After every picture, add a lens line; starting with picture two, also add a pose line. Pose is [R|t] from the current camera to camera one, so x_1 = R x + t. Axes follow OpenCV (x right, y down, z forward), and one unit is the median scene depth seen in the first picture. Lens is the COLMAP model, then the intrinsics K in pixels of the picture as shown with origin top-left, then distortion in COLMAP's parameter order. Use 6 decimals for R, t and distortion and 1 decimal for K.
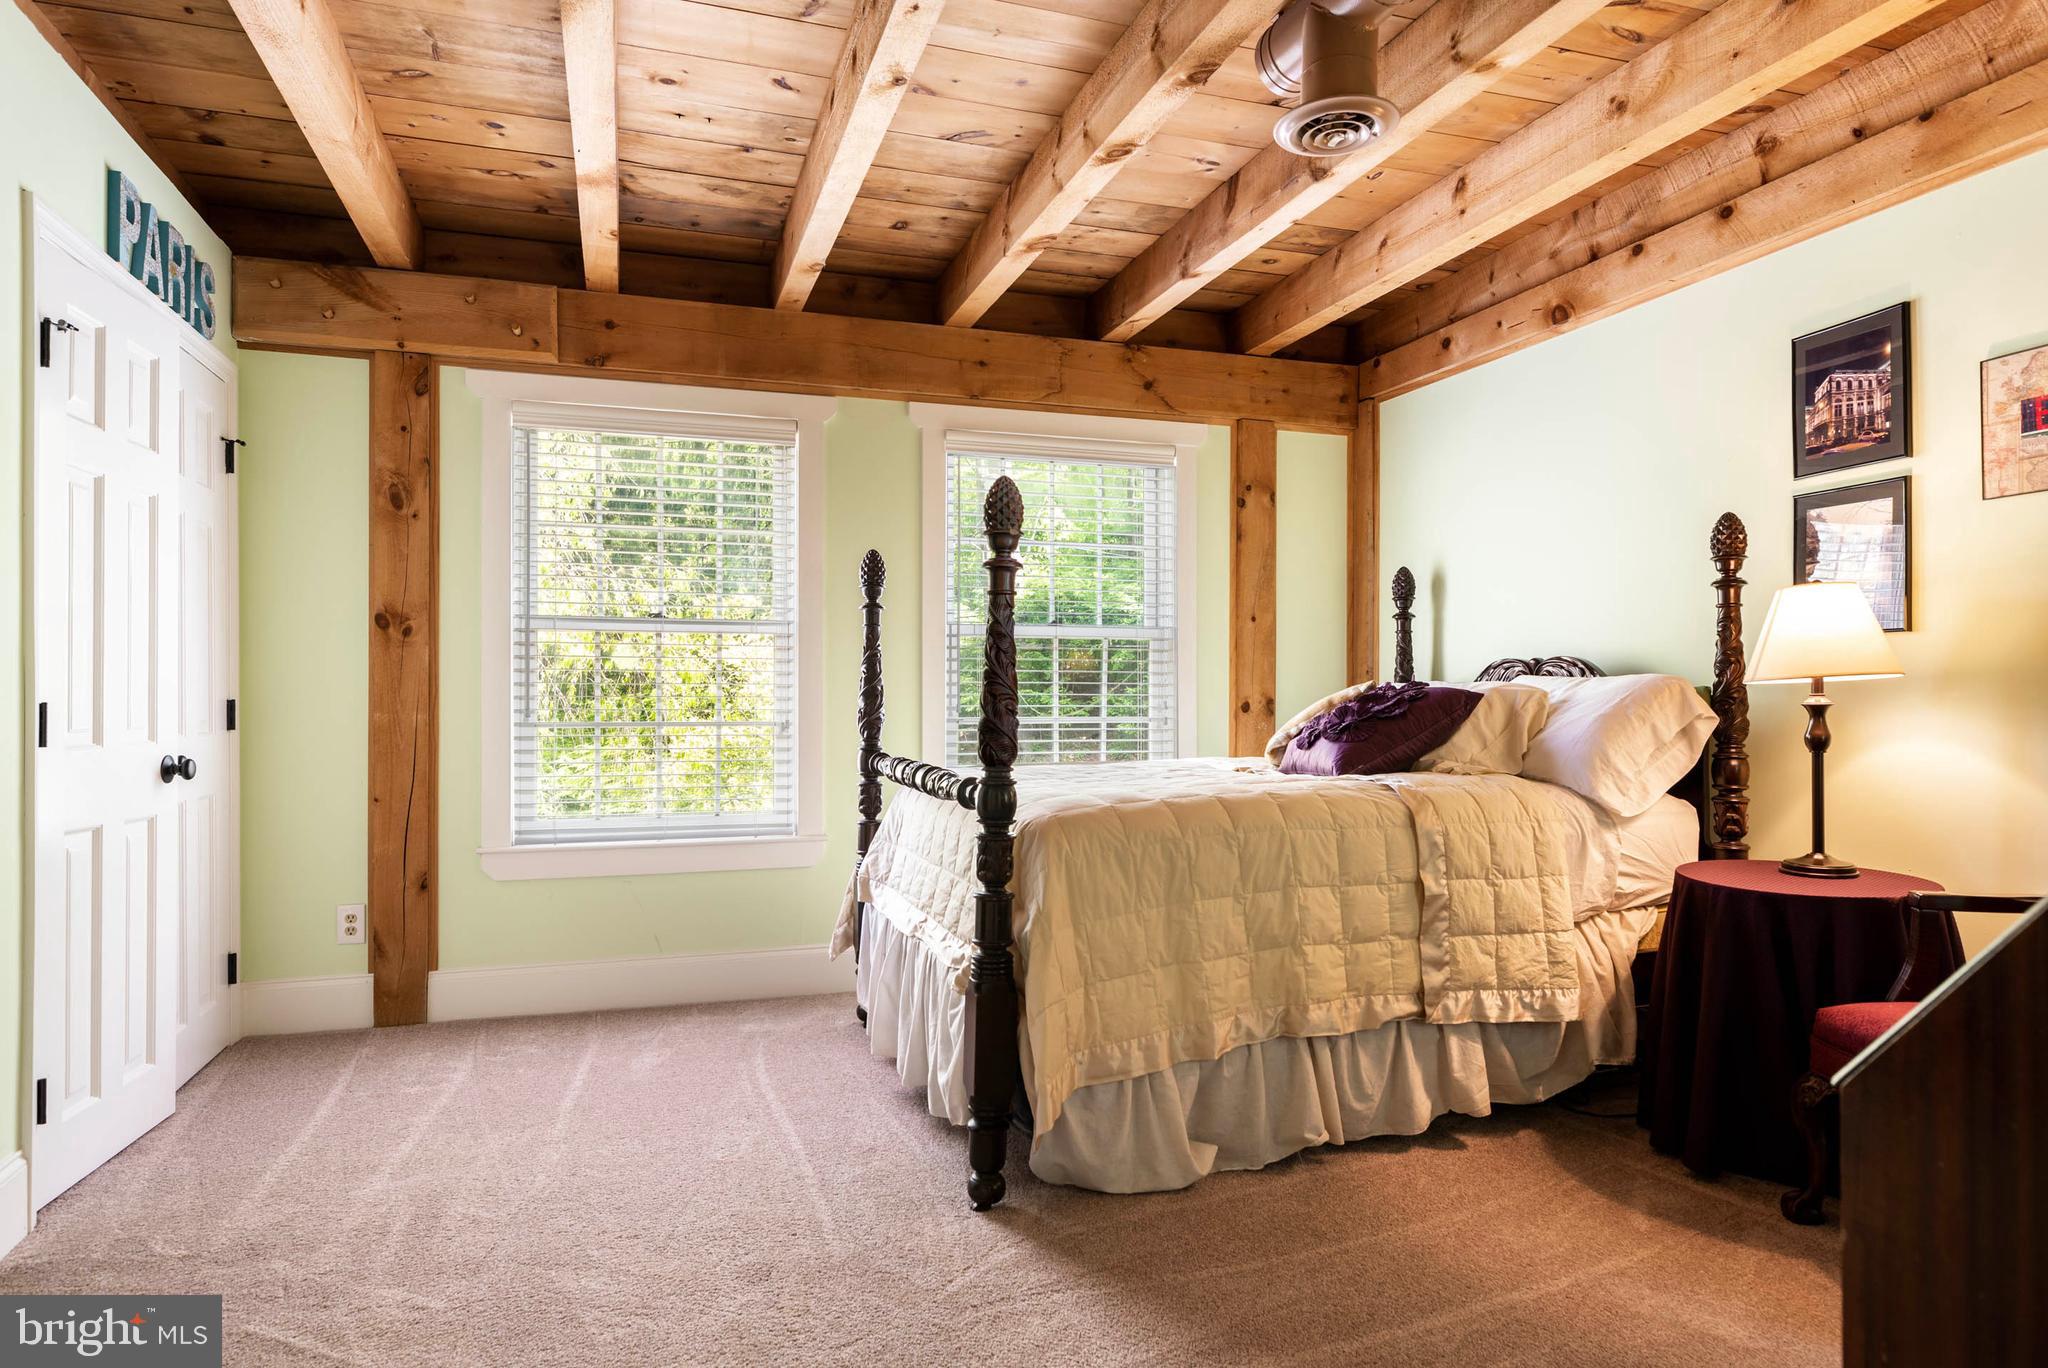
lens RADIAL K [[1181.9, 0, 1016.6], [0, 1181.9, 681.8], [0, 0, 1]] dist [0.000361, -0.001412]
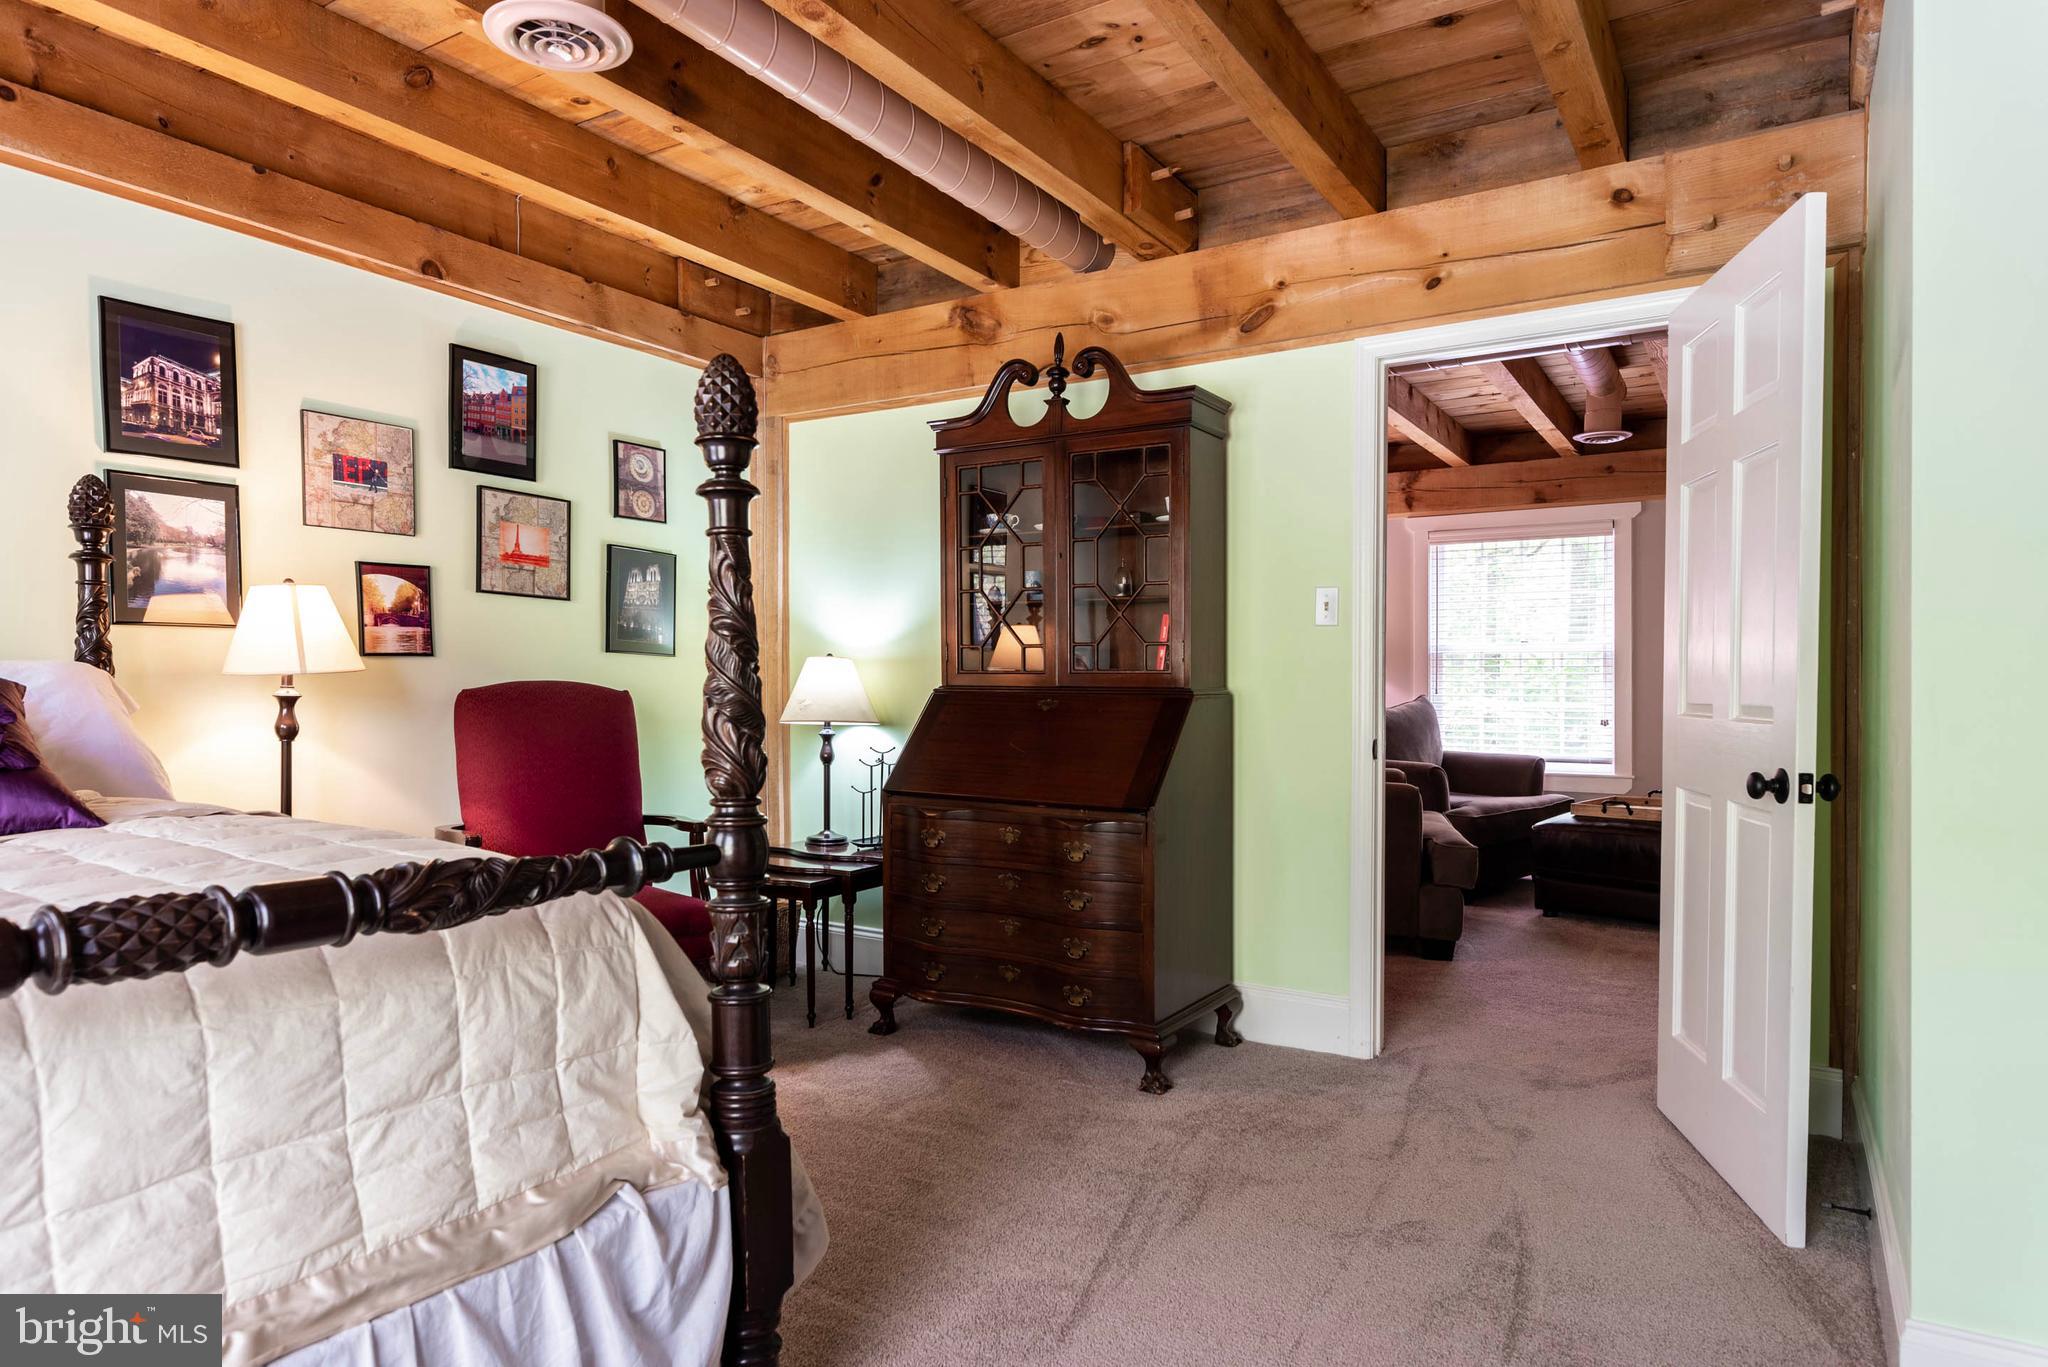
lens RADIAL K [[1181.9, 0, 1023.7], [0, 1181.9, 696.2], [0, 0, 1]] dist [0.000361, -0.001412]
pose [[-0.631993, -0.007317, 0.774939, -0.525802], [-0.009250, 0.999955, 0.001898, 0.010724], [-0.774919, -0.005969, -0.632033, 1.075779]]
